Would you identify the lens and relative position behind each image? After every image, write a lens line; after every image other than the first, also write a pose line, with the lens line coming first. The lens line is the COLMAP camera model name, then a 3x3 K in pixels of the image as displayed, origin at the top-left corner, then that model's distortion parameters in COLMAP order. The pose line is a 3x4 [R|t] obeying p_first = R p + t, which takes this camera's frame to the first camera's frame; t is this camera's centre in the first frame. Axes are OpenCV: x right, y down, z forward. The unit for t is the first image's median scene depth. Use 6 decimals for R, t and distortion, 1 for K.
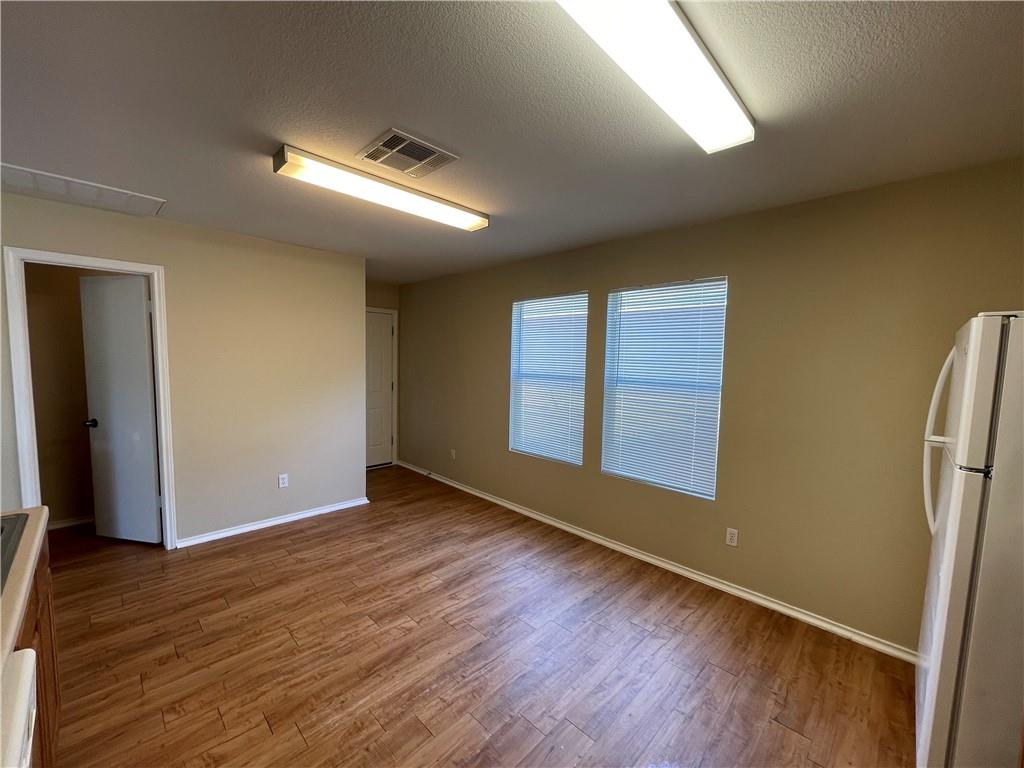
lens RADIAL K [[412.1, 0, 512.8], [0, 412.1, 390.4], [0, 0, 1]] dist [-0.003727, 0.000574]
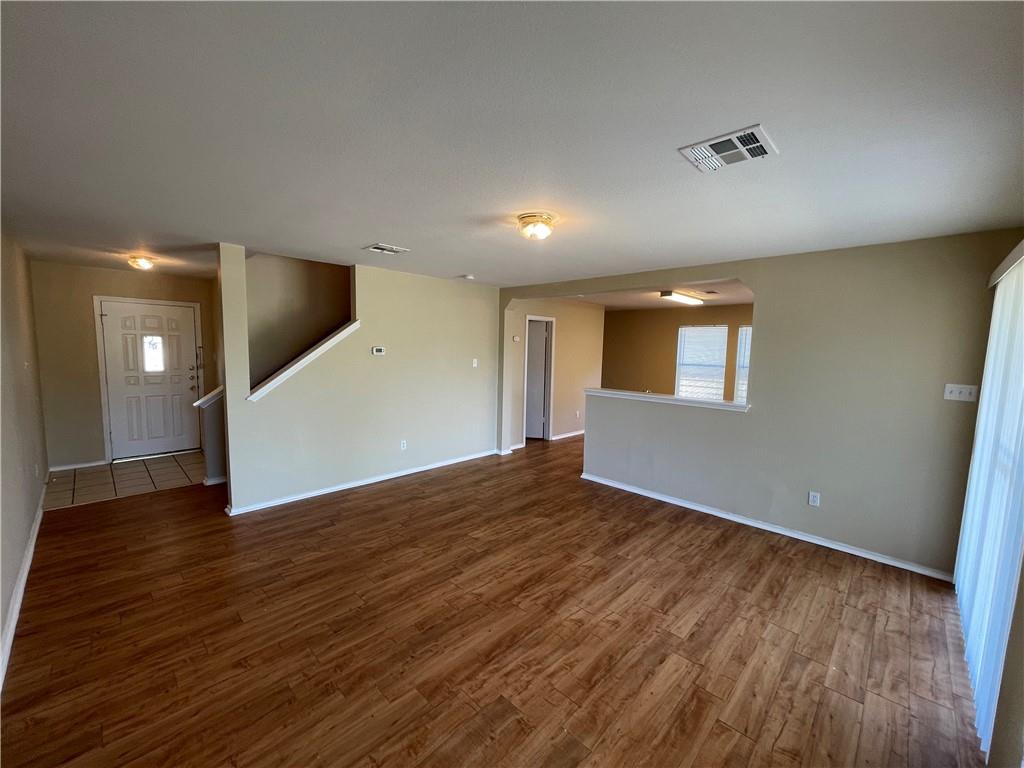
lens RADIAL K [[412.1, 0, 516.1], [0, 412.1, 388.5], [0, 0, 1]] dist [-0.003727, 0.000574]
pose [[0.999916, -0.001317, 0.012856, -1.452386], [0.001066, 0.999810, 0.019467, 0.072889], [-0.012879, -0.019452, 0.999728, -1.762692]]
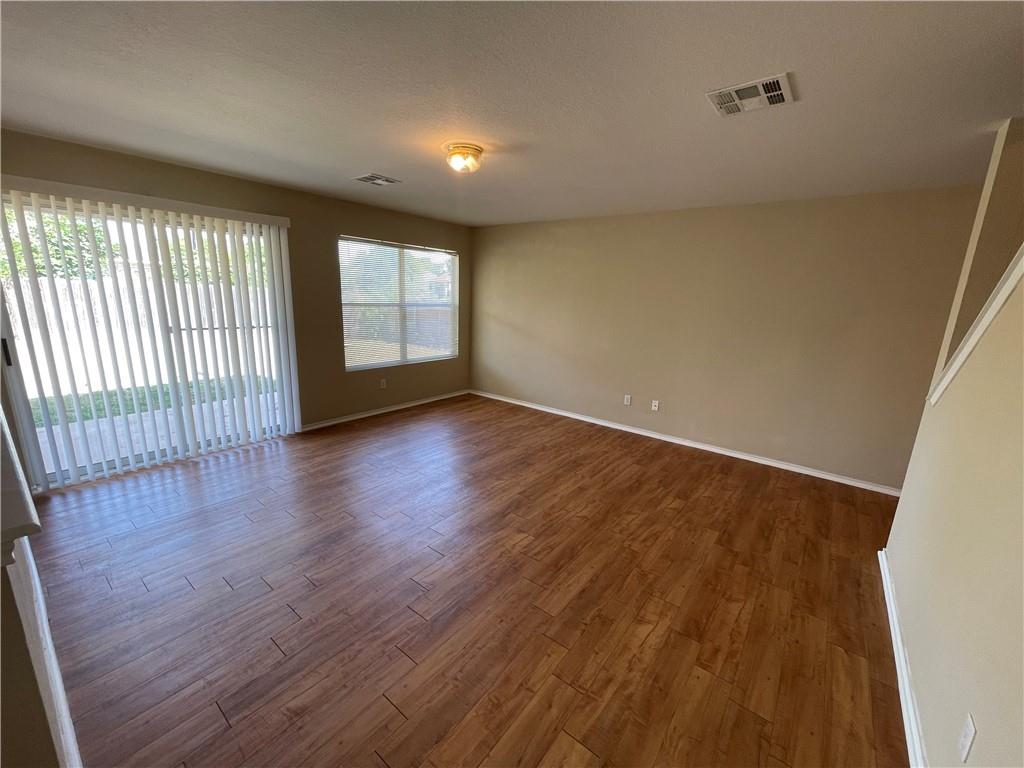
lens RADIAL K [[412.1, 0, 516.6], [0, 412.1, 388.8], [0, 0, 1]] dist [-0.003727, 0.000574]
pose [[-0.990710, -0.031251, -0.132354, -1.394469], [-0.070171, 0.951143, 0.300671, -0.108198], [0.116491, 0.307166, -0.944499, 0.778075]]
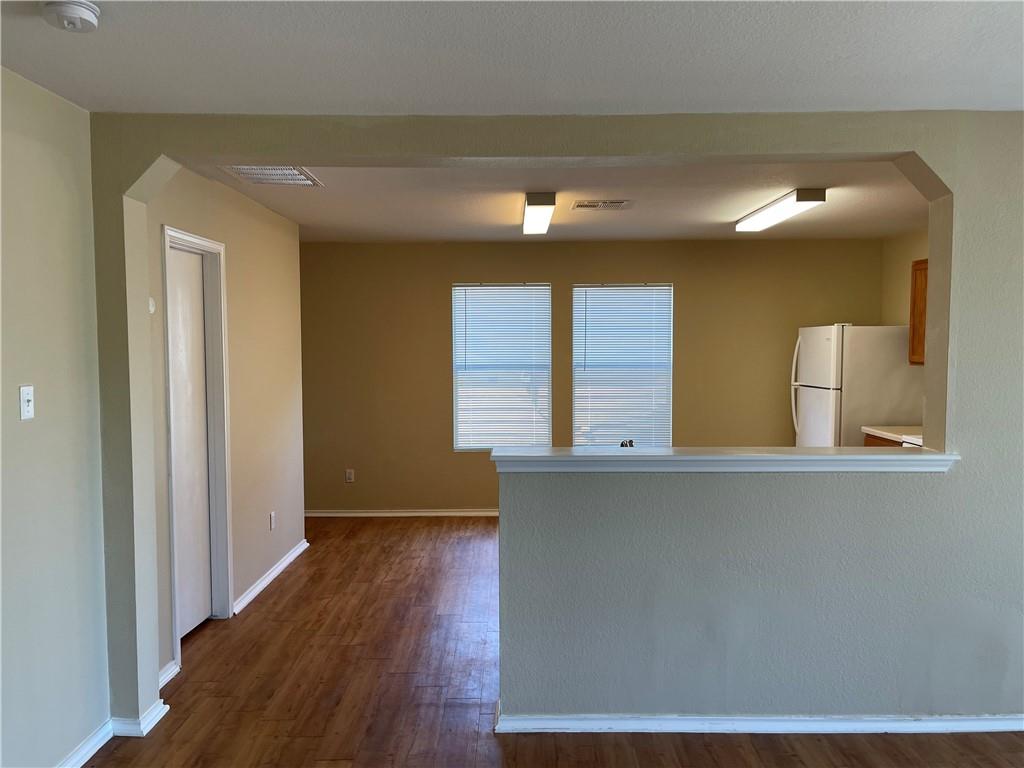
lens RADIAL K [[764.9, 0, 513.9], [0, 764.9, 386.8], [0, 0, 1]] dist [0.011574, -0.001865]
pose [[0.714180, -0.066450, 0.696801, -1.950968], [0.075823, 0.996970, 0.017361, -0.024451], [-0.695844, 0.040434, 0.717054, -0.525522]]
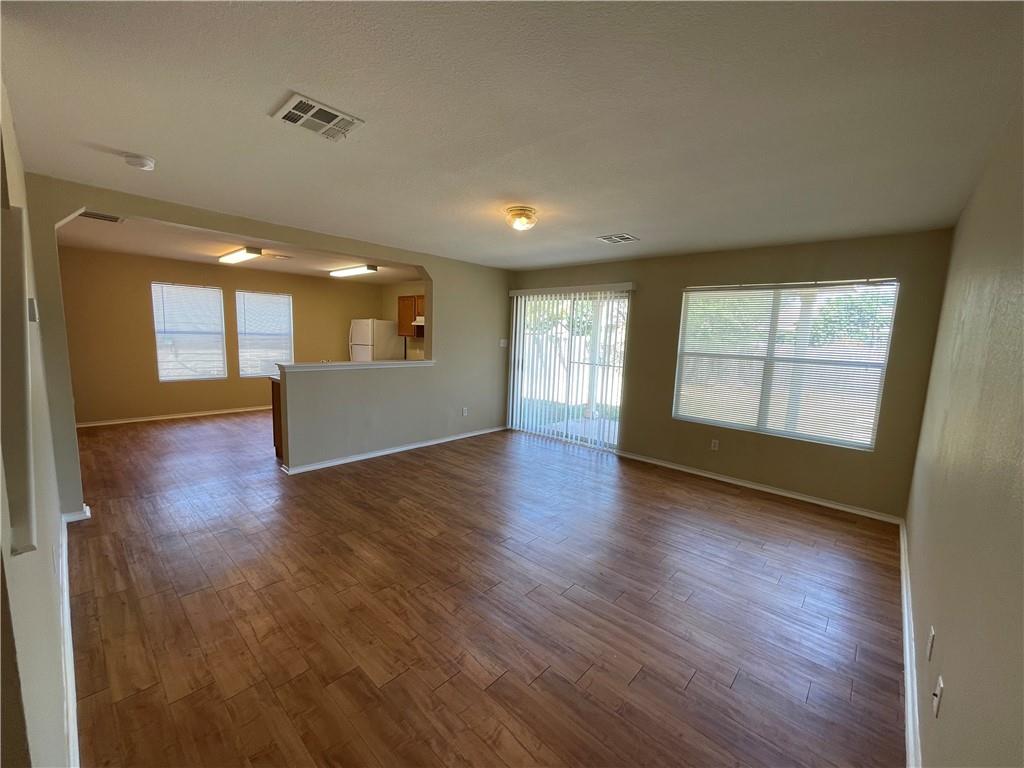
lens RADIAL K [[412.1, 0, 509.0], [0, 412.1, 387.8], [0, 0, 1]] dist [-0.003727, 0.000574]
pose [[-0.037077, -0.152455, 0.987615, -2.869550], [0.044458, 0.987064, 0.154039, -0.018220], [-0.998323, 0.049619, -0.029819, -0.449889]]
